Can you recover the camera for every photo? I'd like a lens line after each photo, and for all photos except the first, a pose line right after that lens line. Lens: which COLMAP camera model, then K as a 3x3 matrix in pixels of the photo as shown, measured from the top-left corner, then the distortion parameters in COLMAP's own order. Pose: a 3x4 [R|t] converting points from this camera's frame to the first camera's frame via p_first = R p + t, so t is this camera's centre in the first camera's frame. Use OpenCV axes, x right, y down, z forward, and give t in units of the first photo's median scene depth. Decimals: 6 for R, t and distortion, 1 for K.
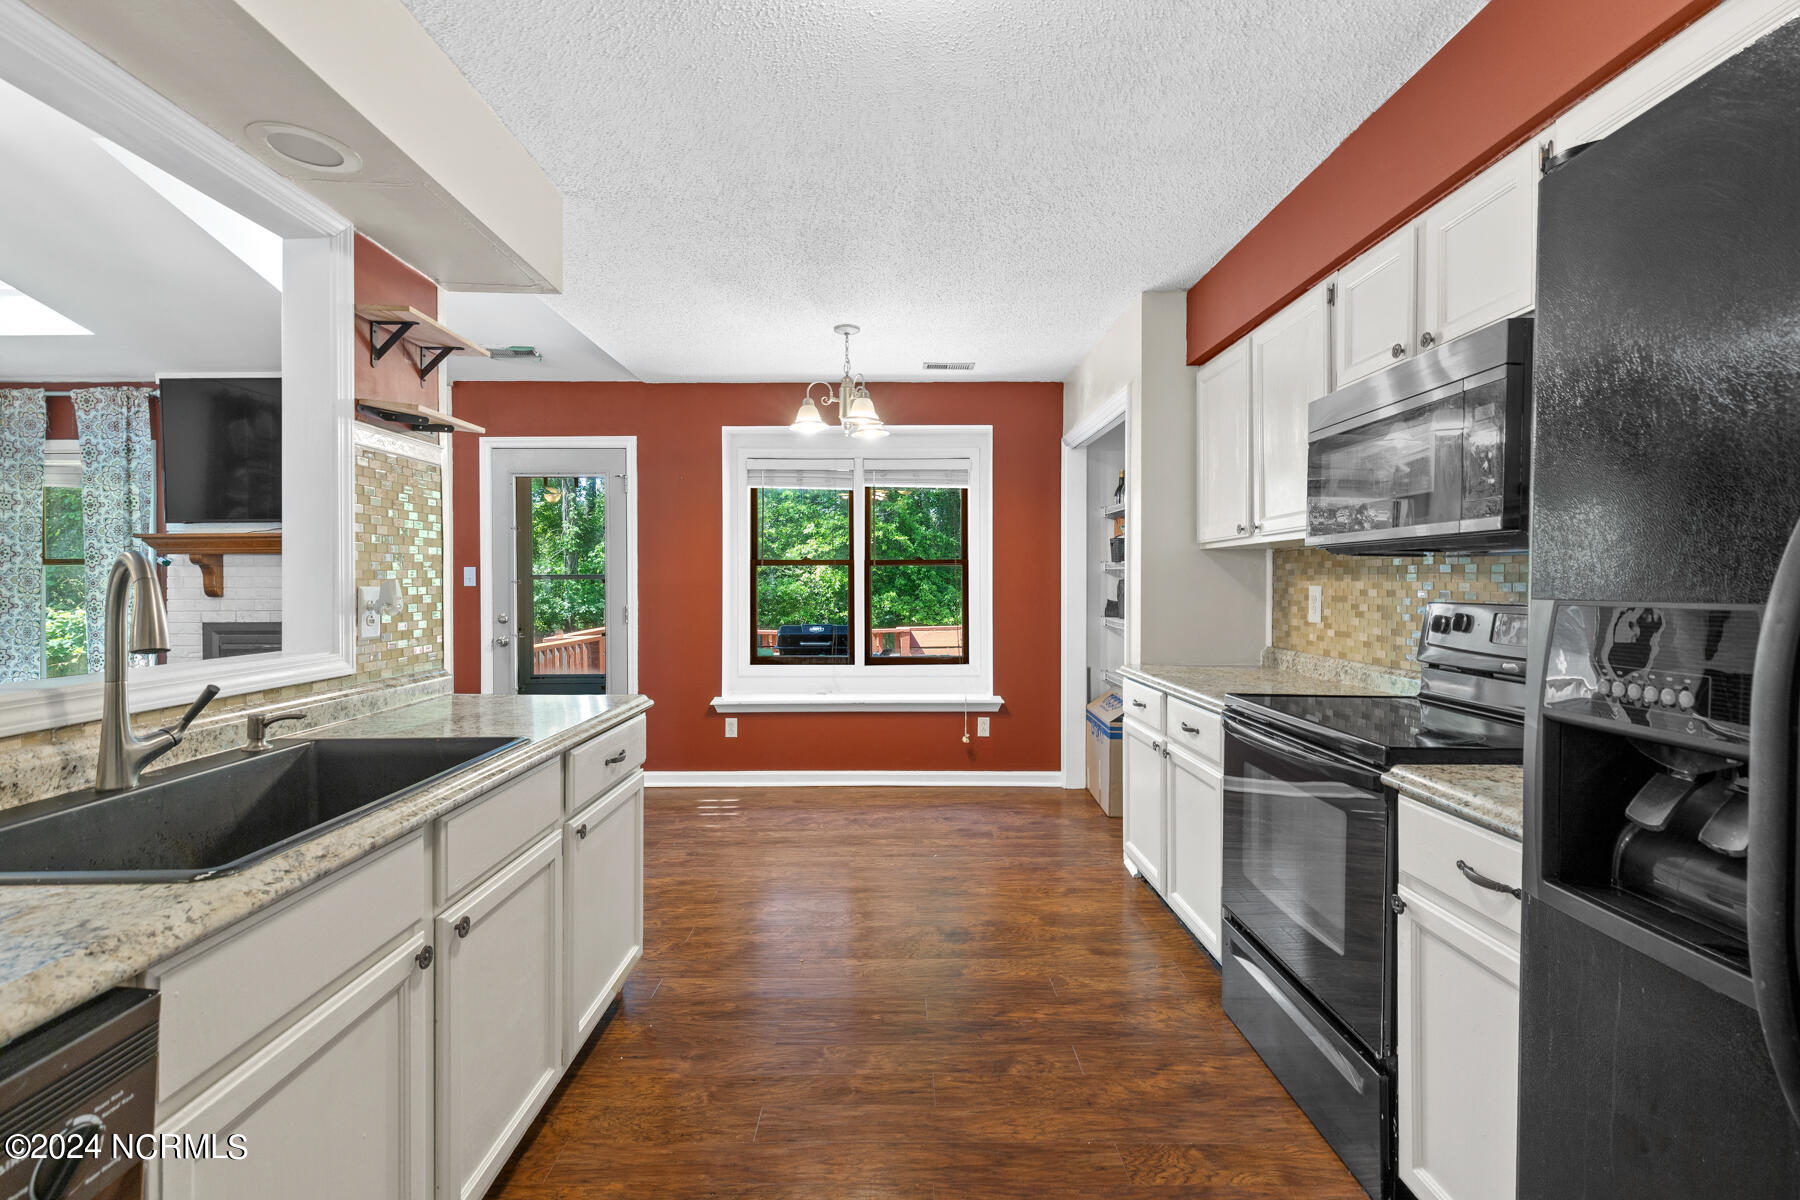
lens RADIAL K [[809.7, 0, 899.9], [0, 809.7, 588.3], [0, 0, 1]] dist [0.002348, -0.000748]
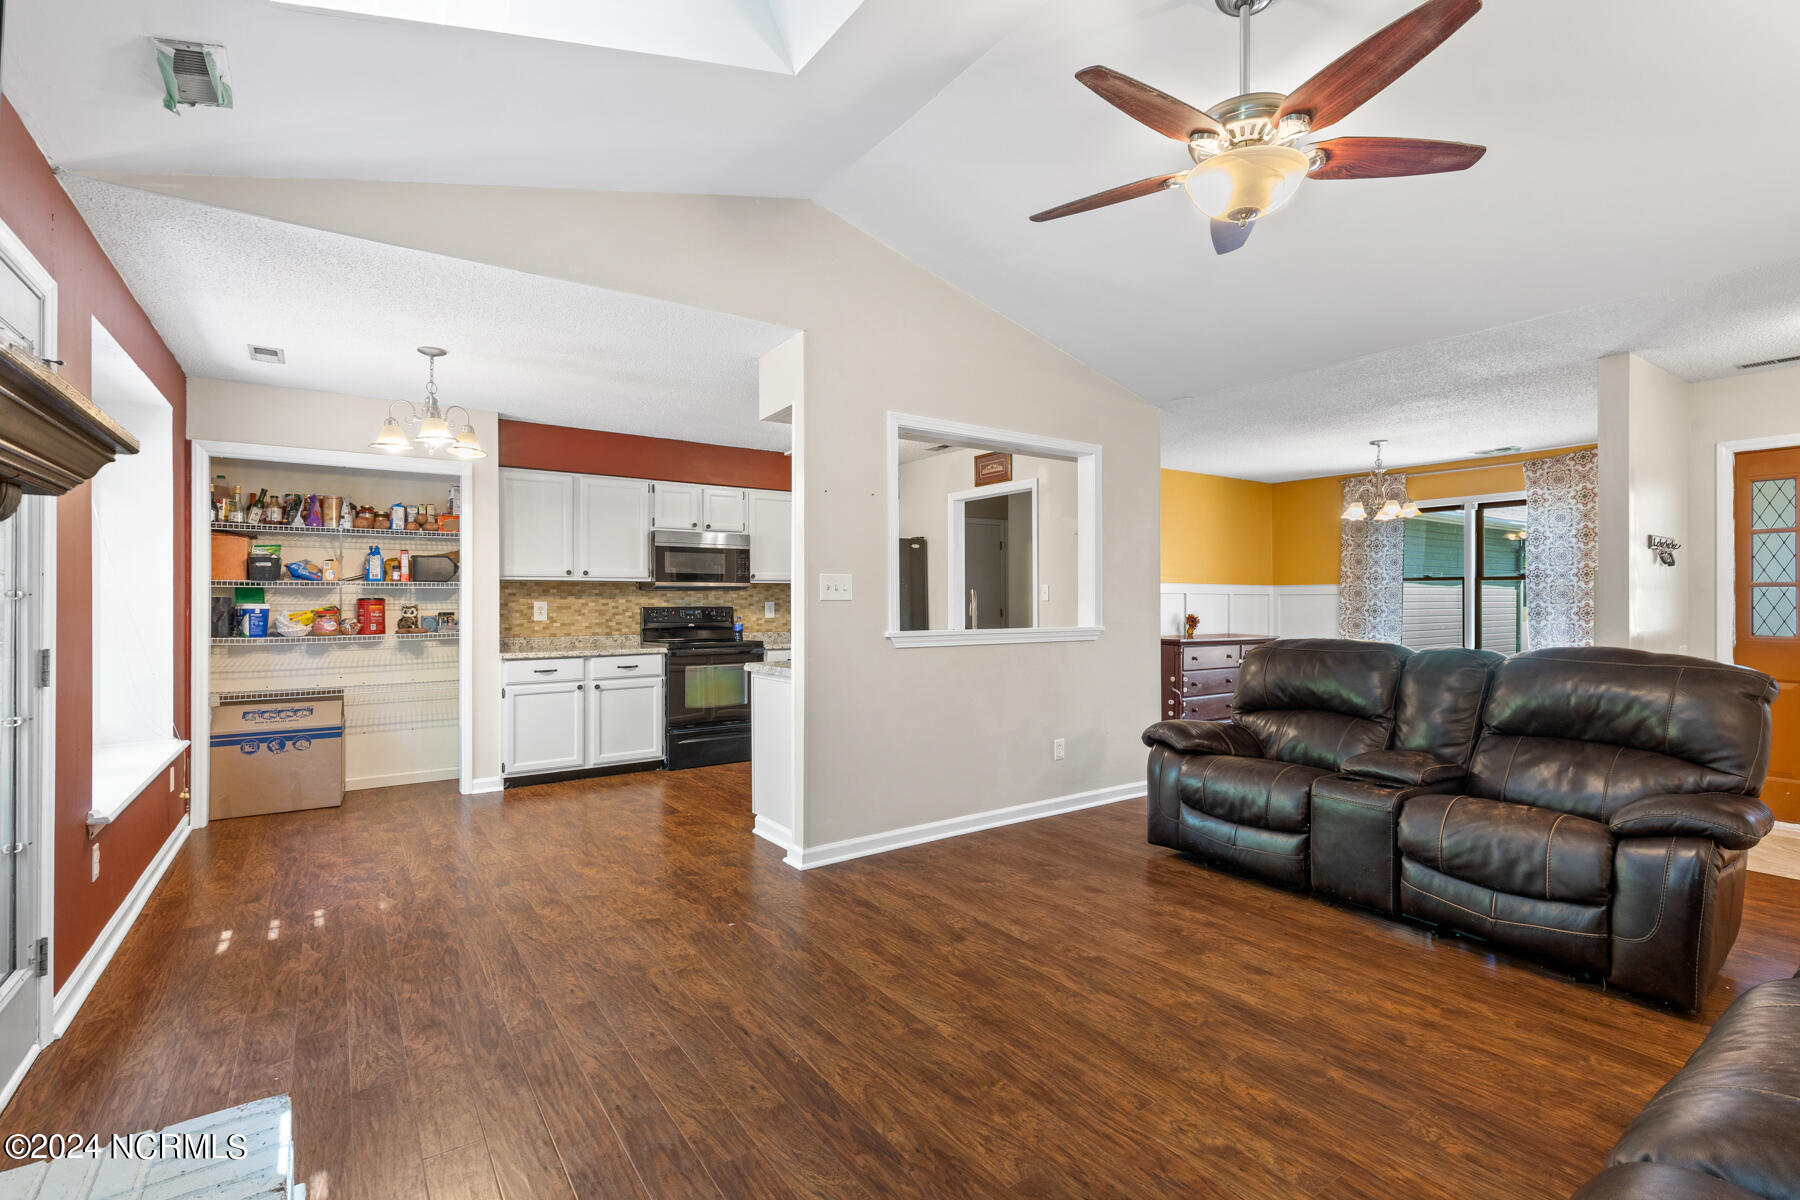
lens RADIAL K [[808.6, 0, 899.9], [0, 808.6, 595.8], [0, 0, 1]] dist [0.003866, -0.001287]
pose [[-0.562486, 0.007314, 0.826775, -1.773849], [0.010399, 0.999944, -0.001771, -0.005668], [-0.826742, 0.007602, -0.562530, 1.555562]]
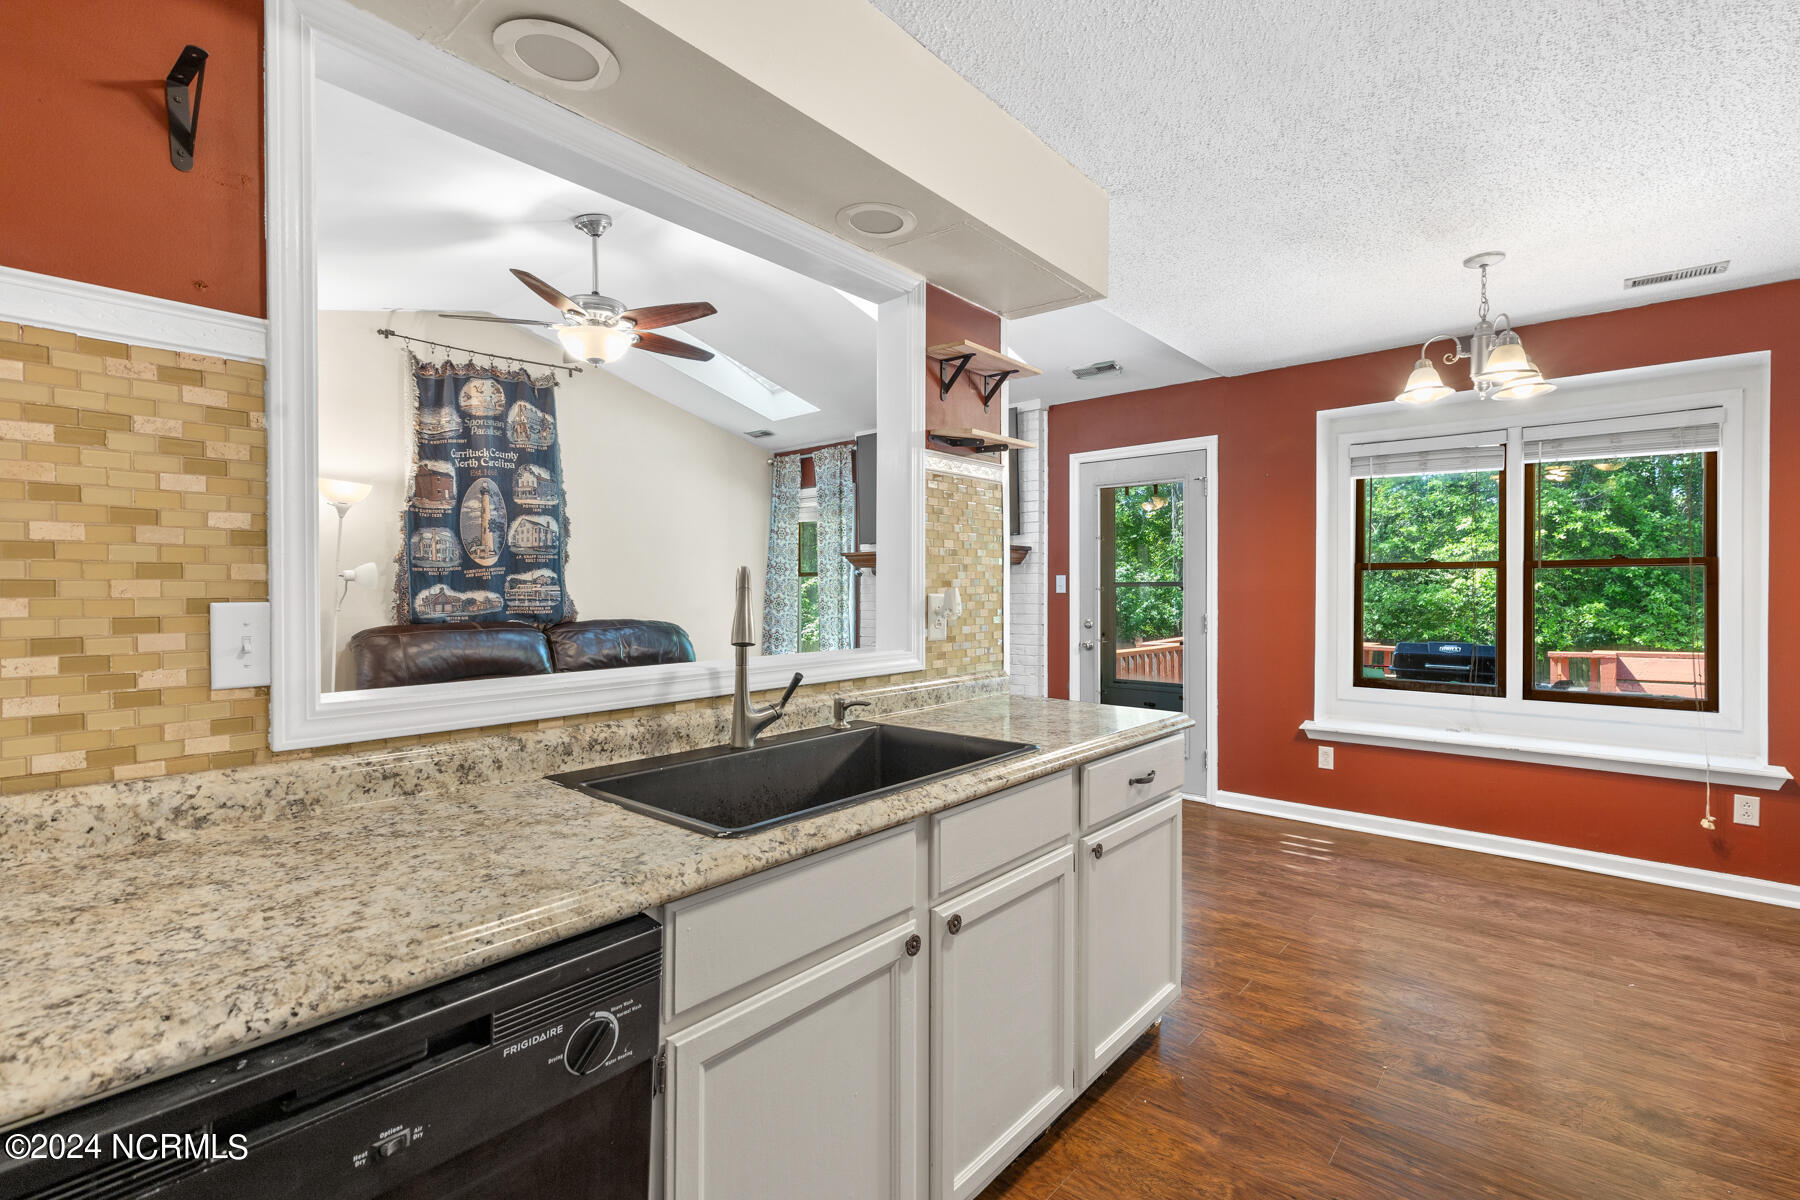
lens RADIAL K [[808.6, 0, 899.9], [0, 808.6, 595.8], [0, 0, 1]] dist [0.003866, -0.001287]
pose [[0.748415, 0.007317, -0.663190, 0.044468], [-0.006567, 0.999972, 0.003622, -0.002421], [0.663198, 0.001644, 0.748442, 0.087716]]
